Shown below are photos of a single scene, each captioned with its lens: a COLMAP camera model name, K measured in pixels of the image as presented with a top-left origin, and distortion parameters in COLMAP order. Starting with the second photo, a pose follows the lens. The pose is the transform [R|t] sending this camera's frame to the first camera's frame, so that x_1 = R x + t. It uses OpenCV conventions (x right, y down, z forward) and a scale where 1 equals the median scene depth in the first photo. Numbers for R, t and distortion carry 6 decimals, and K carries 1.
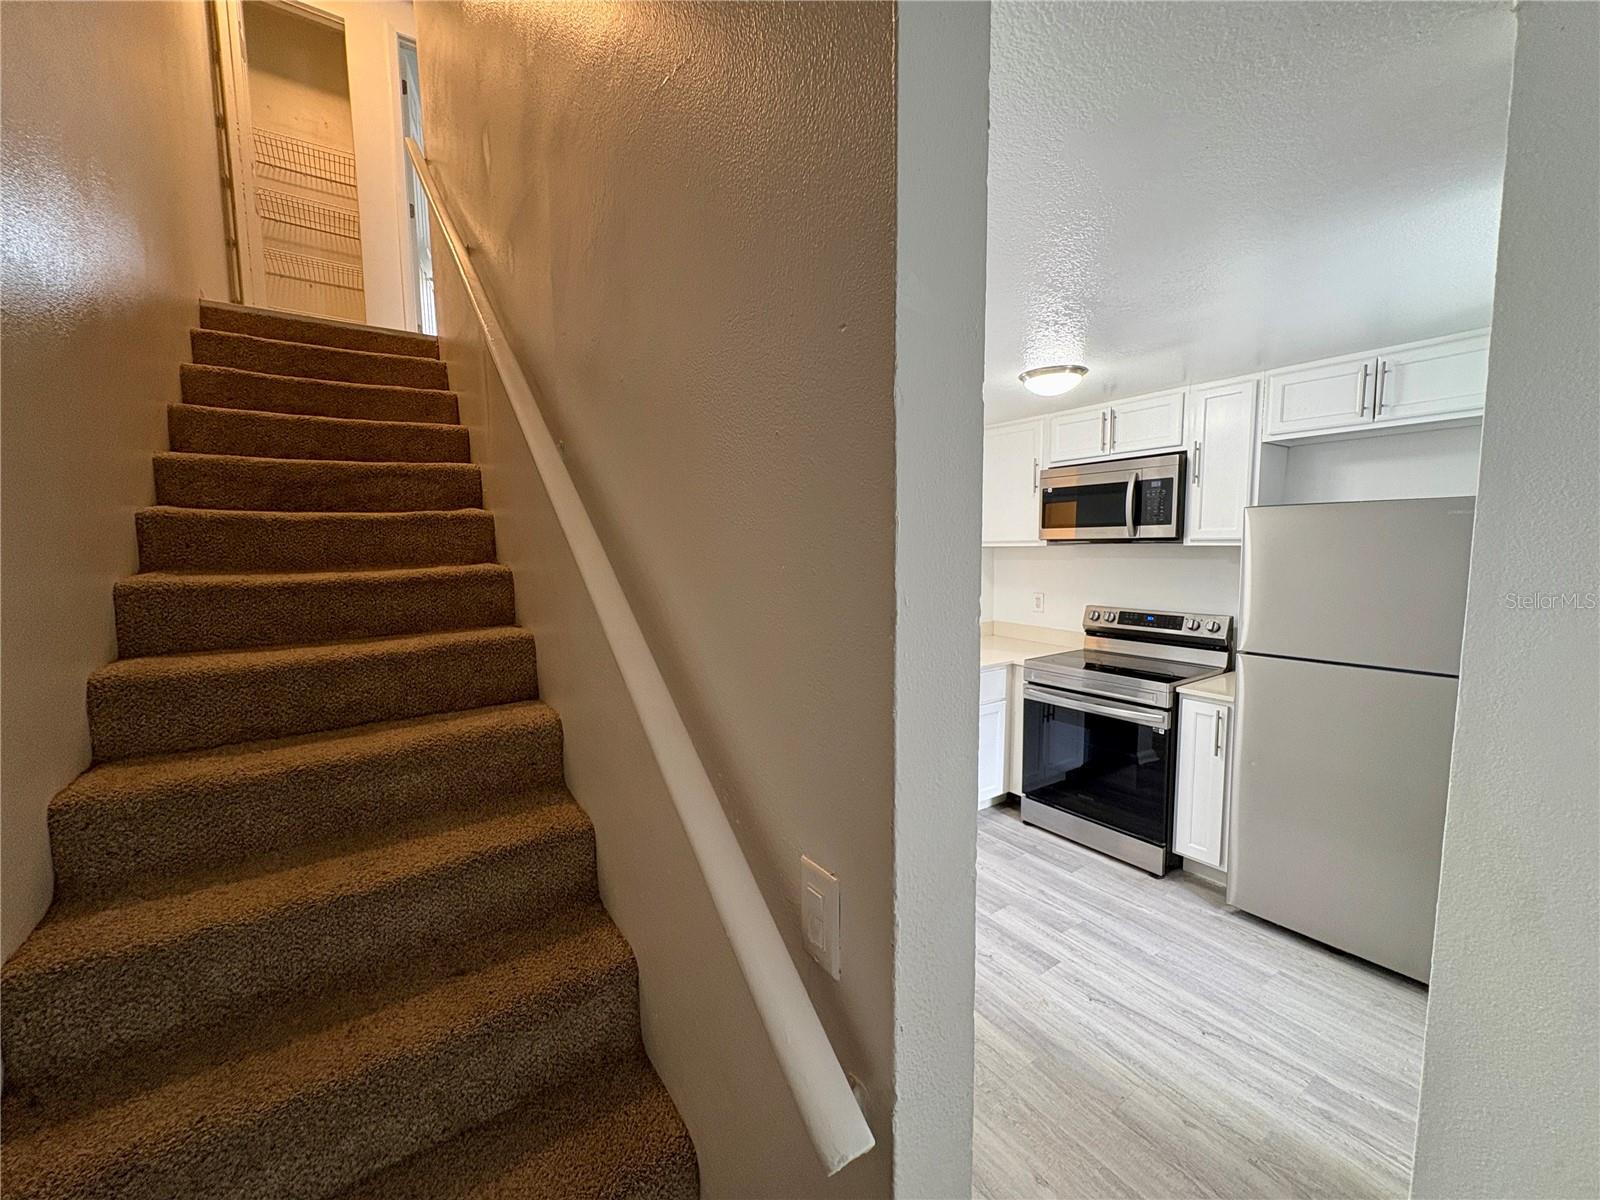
lens RADIAL K [[635.3, 0, 798.1], [0, 635.3, 598.1], [0, 0, 1]] dist [0.000731, -0.000181]
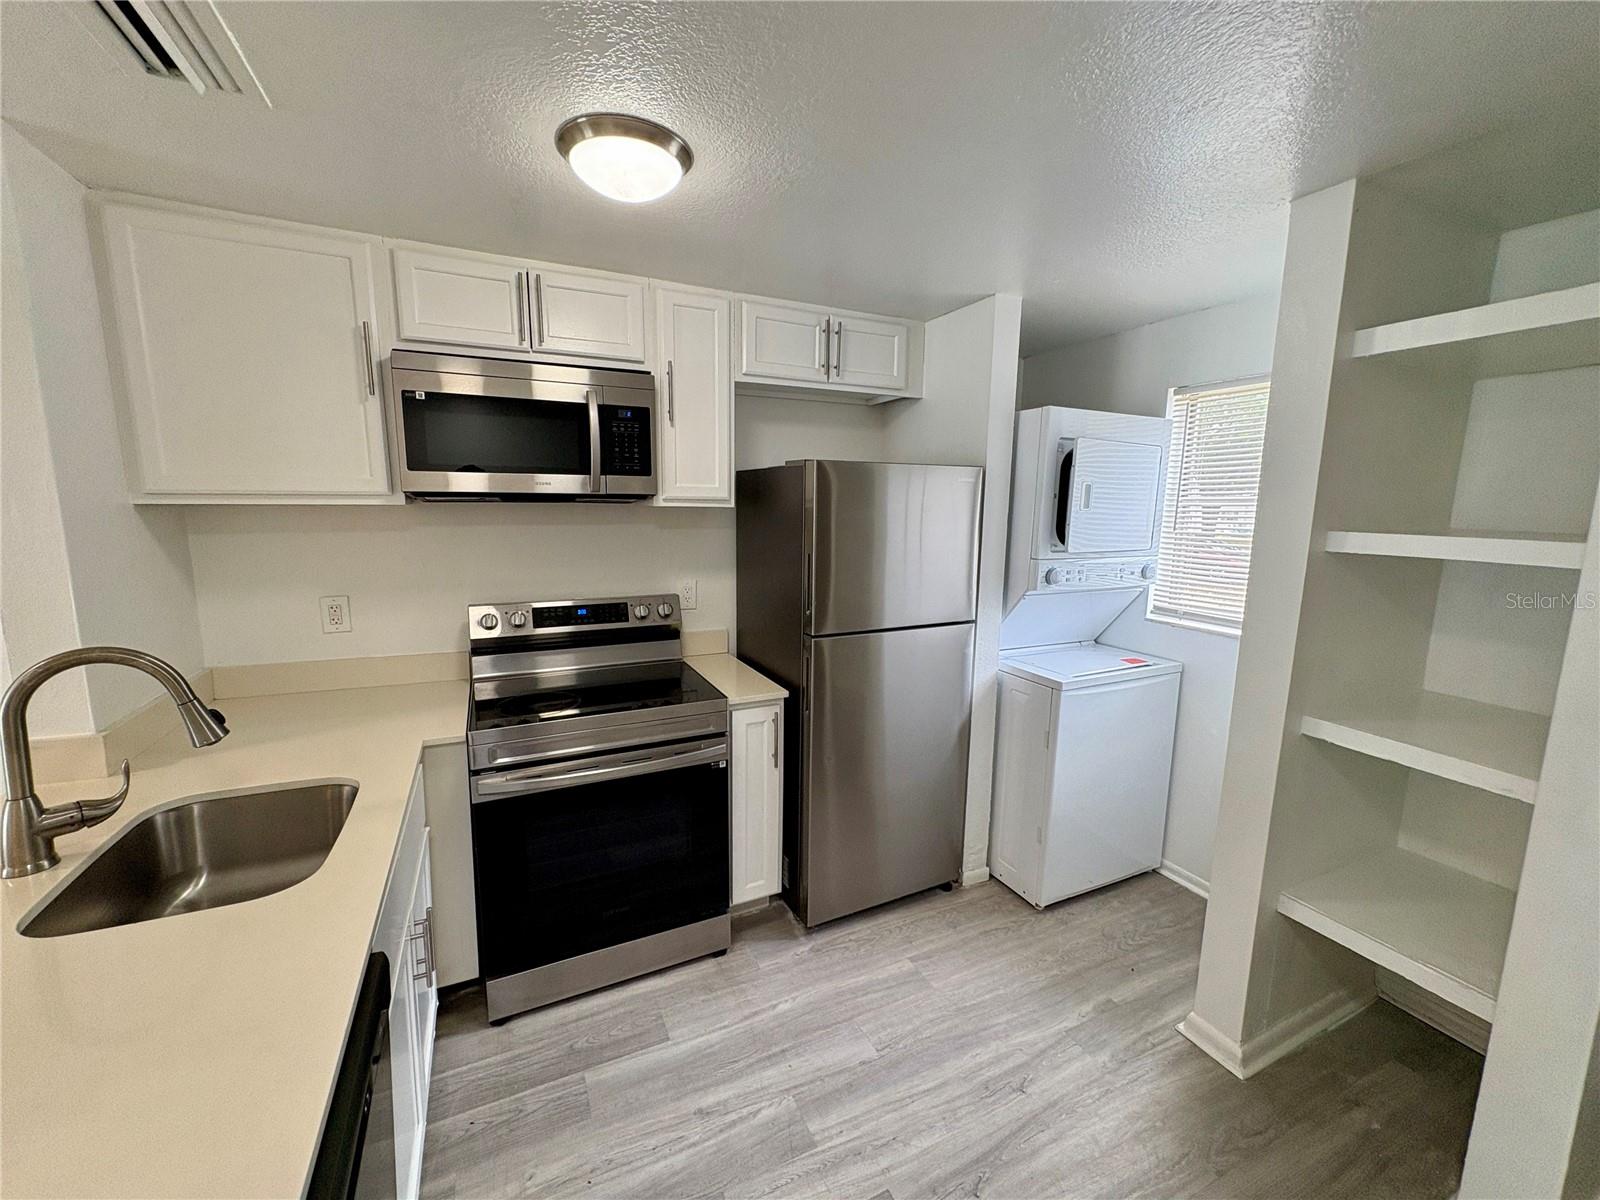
lens RADIAL K [[635.3, 0, 798.1], [0, 635.3, 598.1], [0, 0, 1]] dist [0.000731, -0.000181]
pose [[0.152735, -0.133052, 0.979270, -0.098210], [0.074403, 0.989632, 0.122855, -0.058769], [-0.985462, 0.054097, 0.161050, 0.763285]]
